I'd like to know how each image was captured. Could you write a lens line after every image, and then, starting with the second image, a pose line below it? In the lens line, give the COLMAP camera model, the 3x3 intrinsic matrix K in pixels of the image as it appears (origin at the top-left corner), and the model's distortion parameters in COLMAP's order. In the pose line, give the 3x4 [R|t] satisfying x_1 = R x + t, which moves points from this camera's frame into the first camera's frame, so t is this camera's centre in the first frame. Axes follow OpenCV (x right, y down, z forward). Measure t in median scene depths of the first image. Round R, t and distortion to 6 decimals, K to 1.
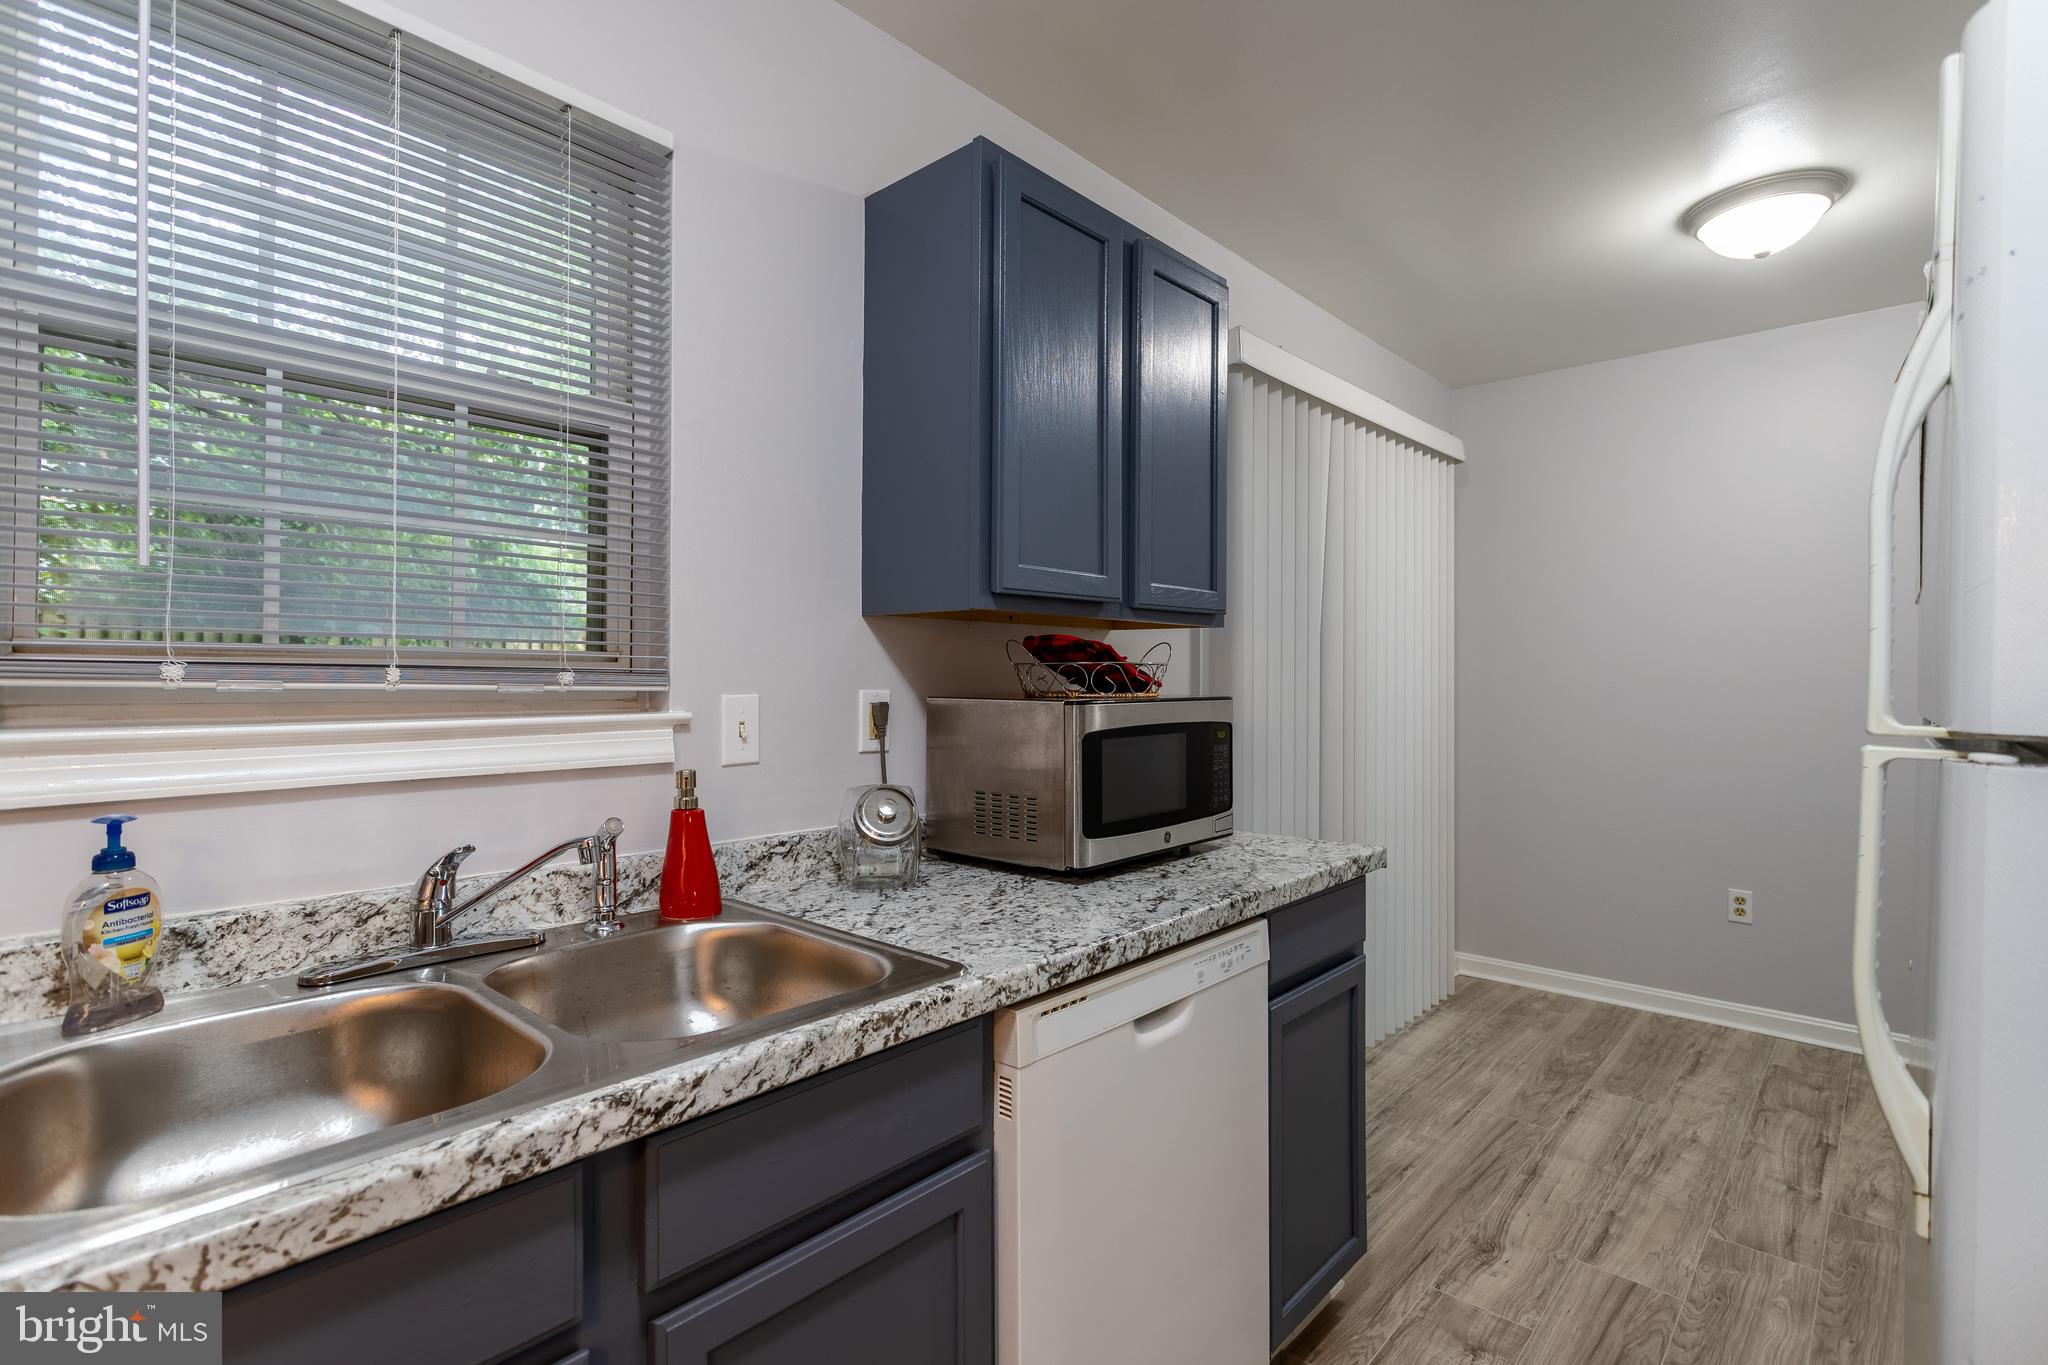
lens RADIAL K [[966.6, 0, 1023.3], [0, 966.6, 669.7], [0, 0, 1]] dist [-0.002304, 0.003486]
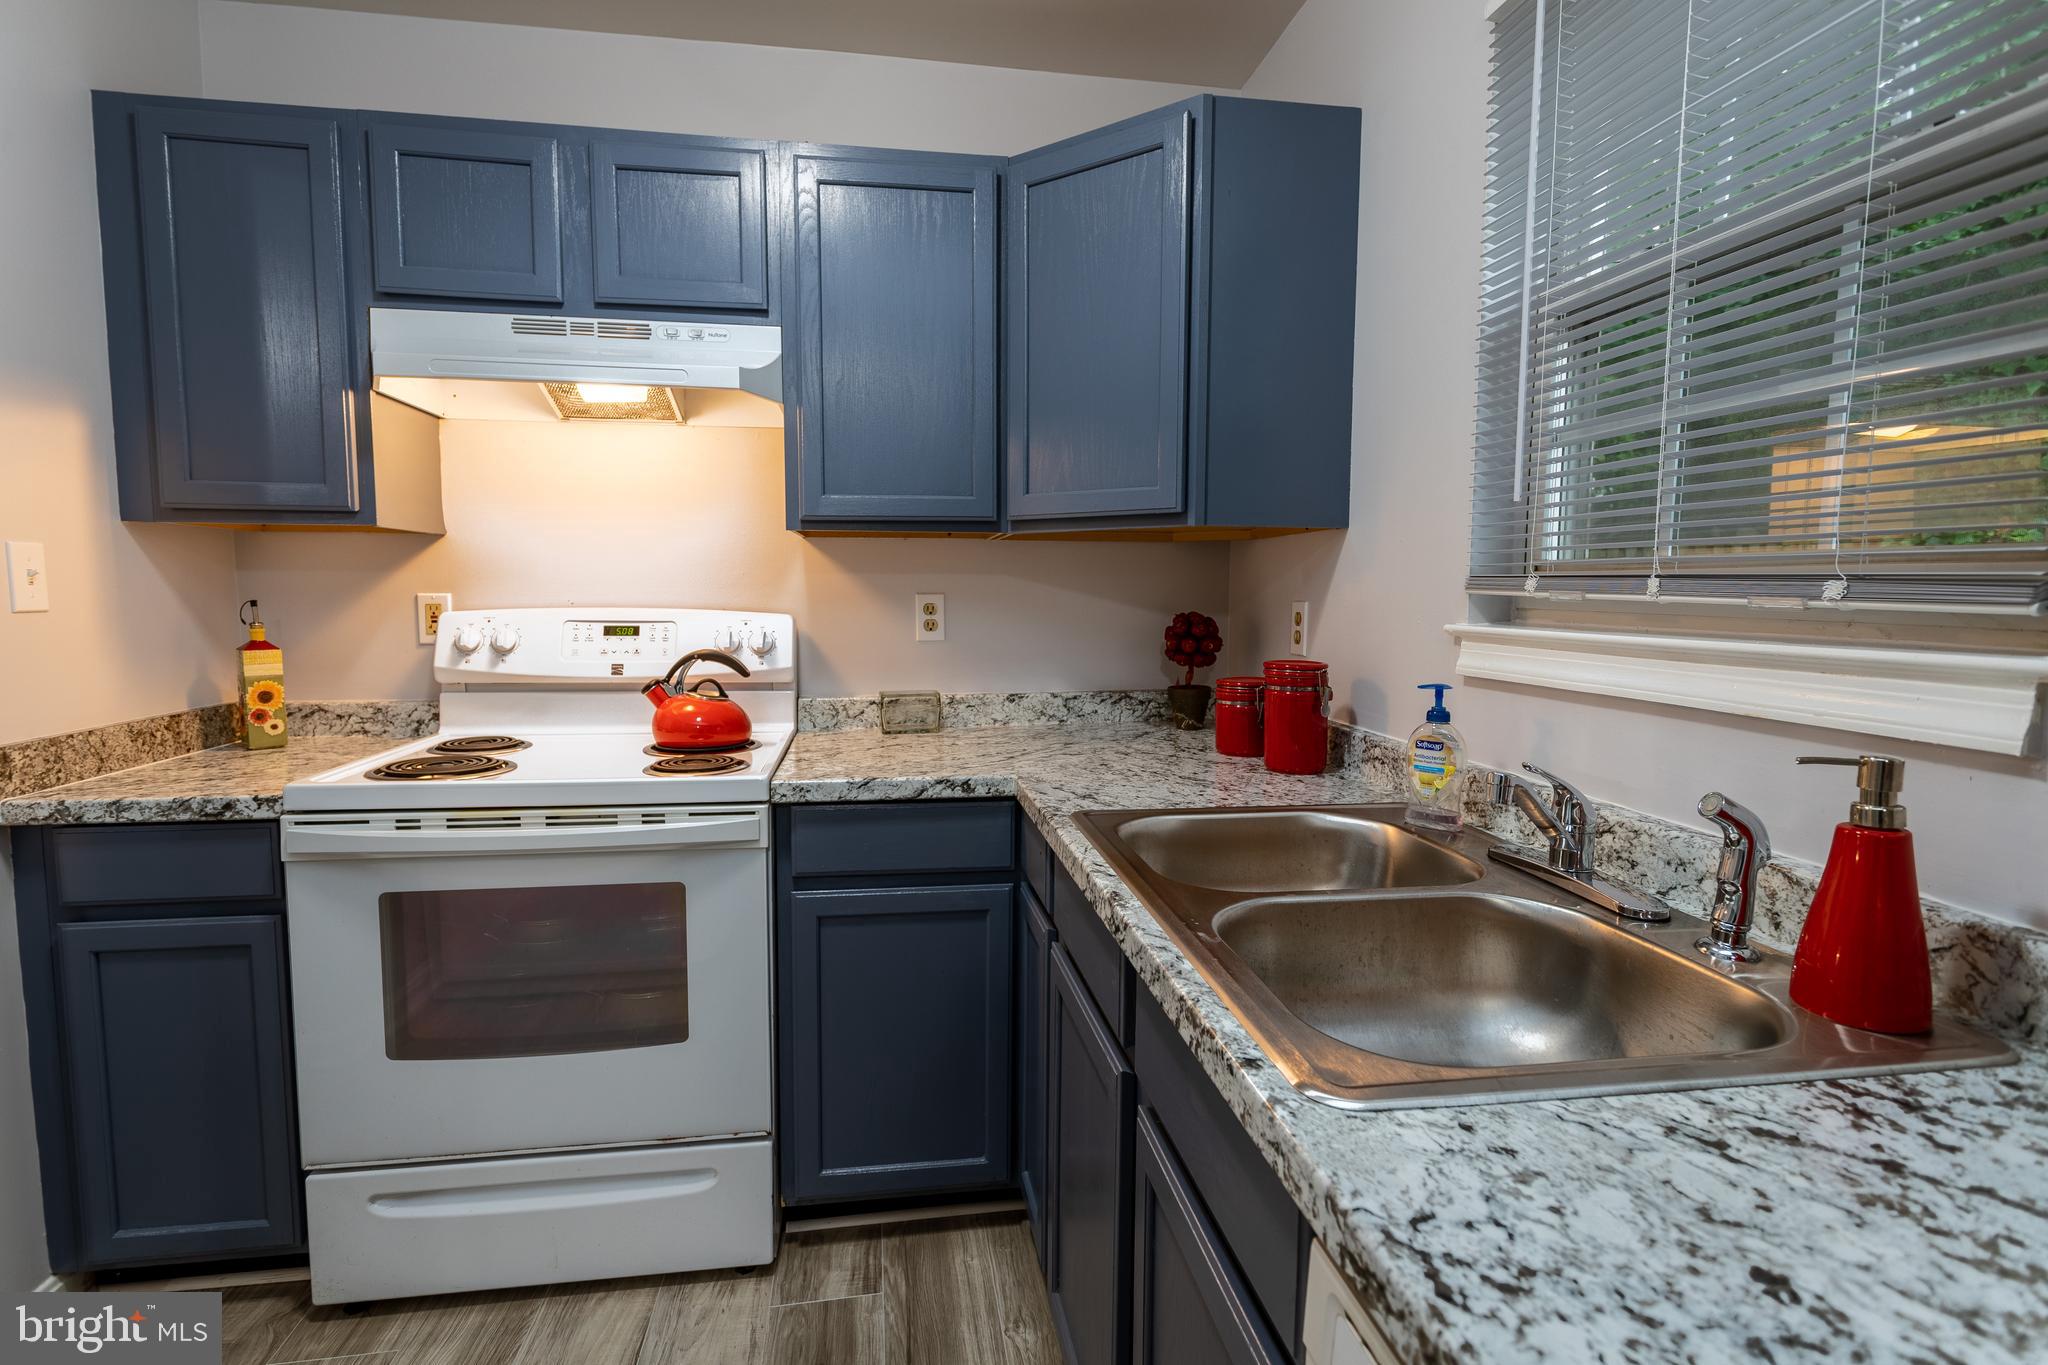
lens RADIAL K [[966.6, 0, 1021.0], [0, 966.6, 673.4], [0, 0, 1]] dist [-0.002304, 0.003486]
pose [[-0.629118, 0.062341, -0.774806, 0.352083], [-0.001415, 0.996685, 0.081343, 0.011557], [0.777308, 0.052271, -0.626944, 0.890345]]
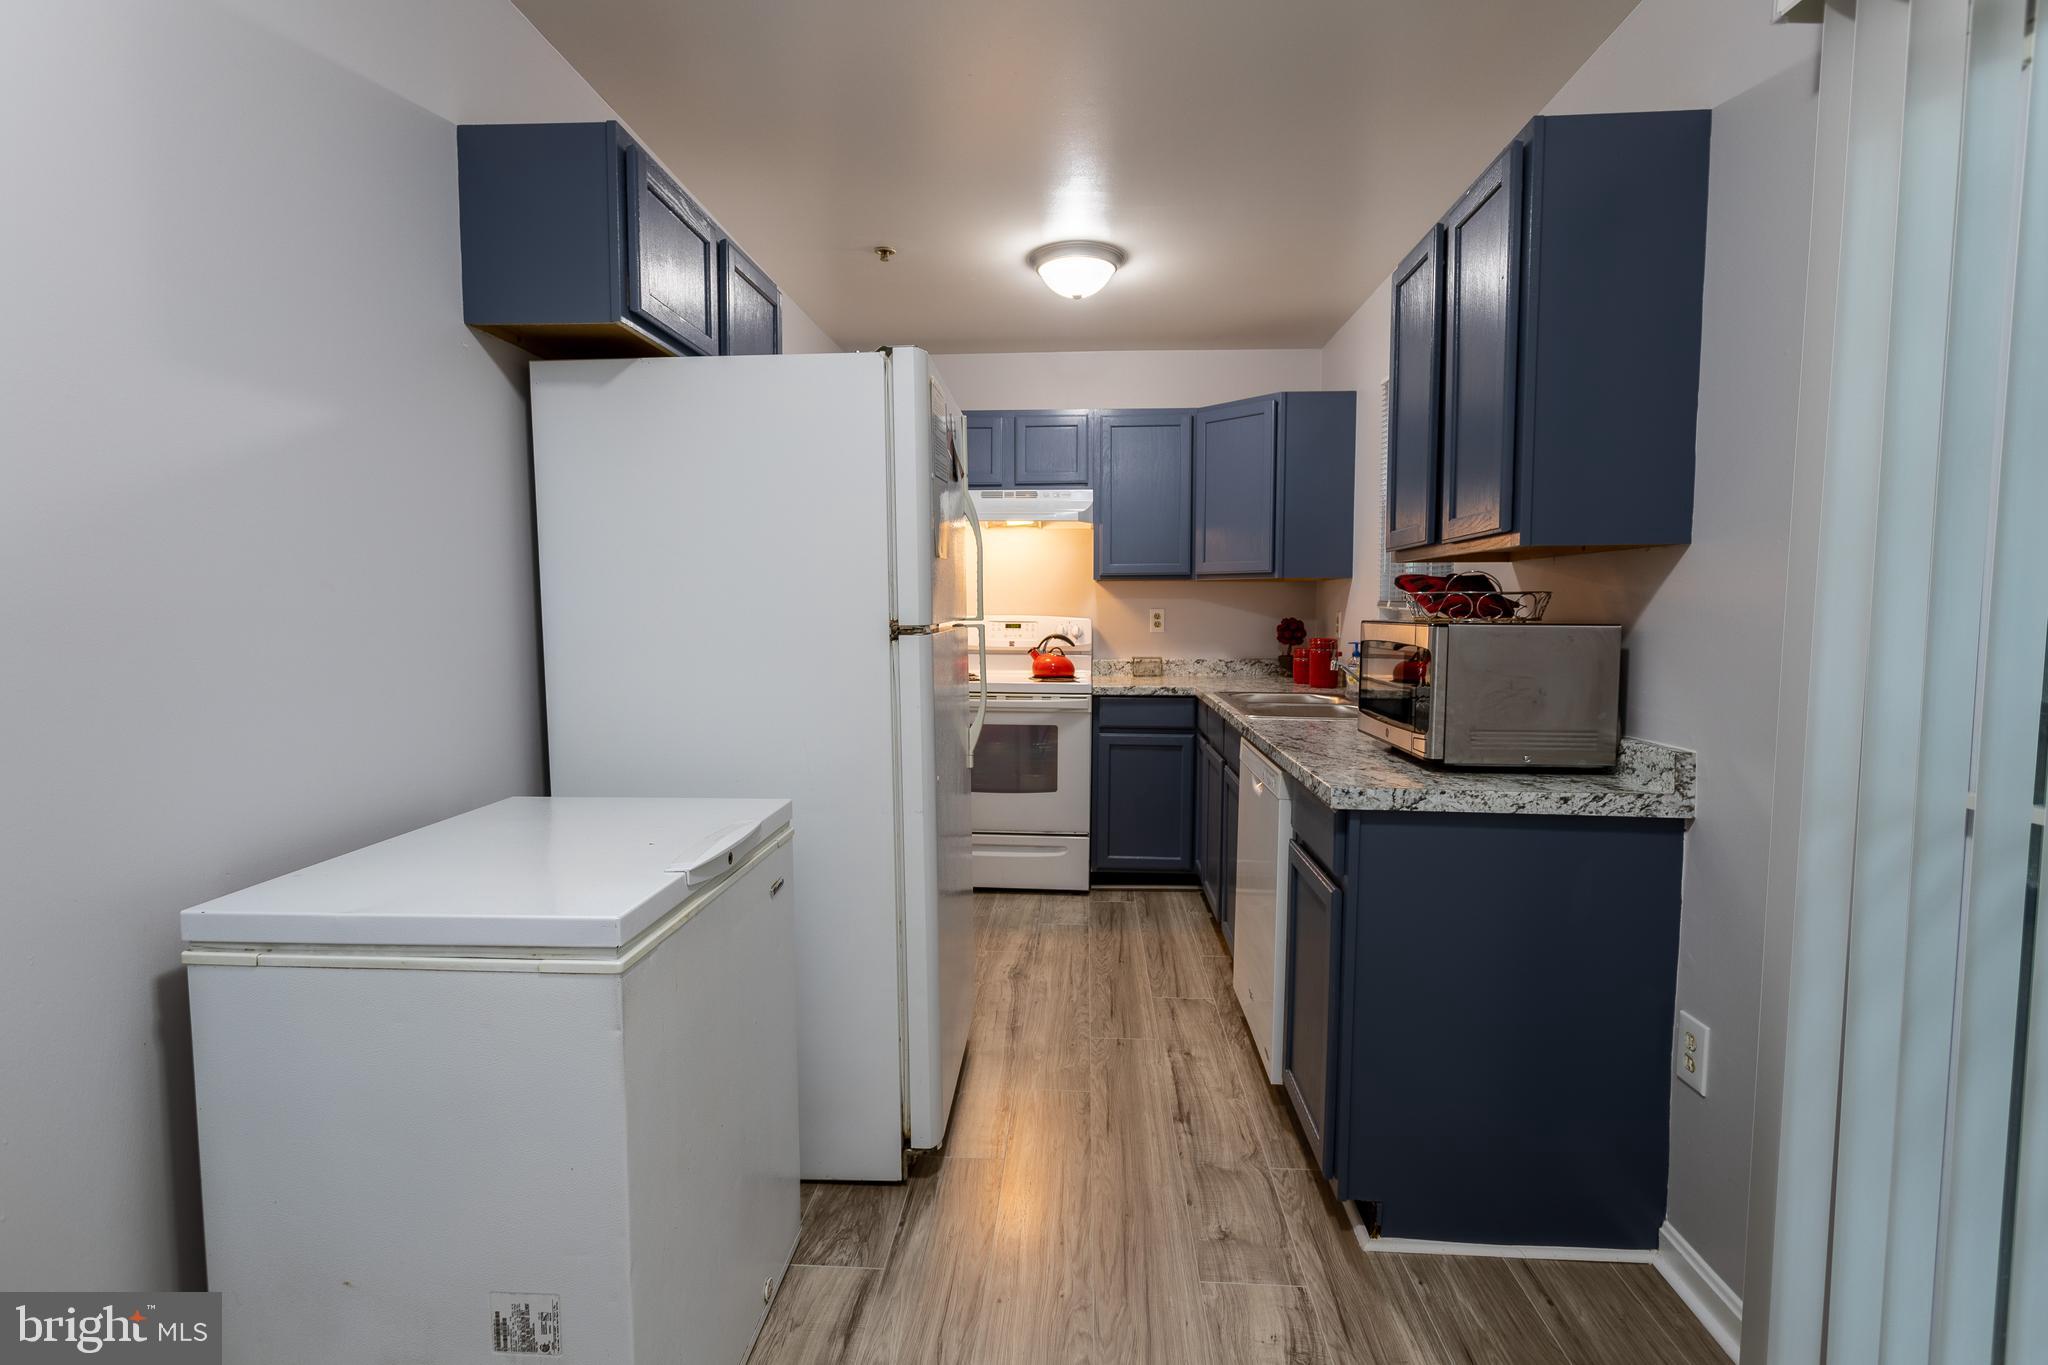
lens RADIAL K [[966.6, 0, 1021.9], [0, 966.6, 676.8], [0, 0, 1]] dist [-0.002304, 0.003486]
pose [[-0.782814, 0.042262, -0.620819, 1.512293], [0.000661, 0.997747, 0.067087, 0.020516], [0.622256, 0.052106, -0.781078, 1.964131]]
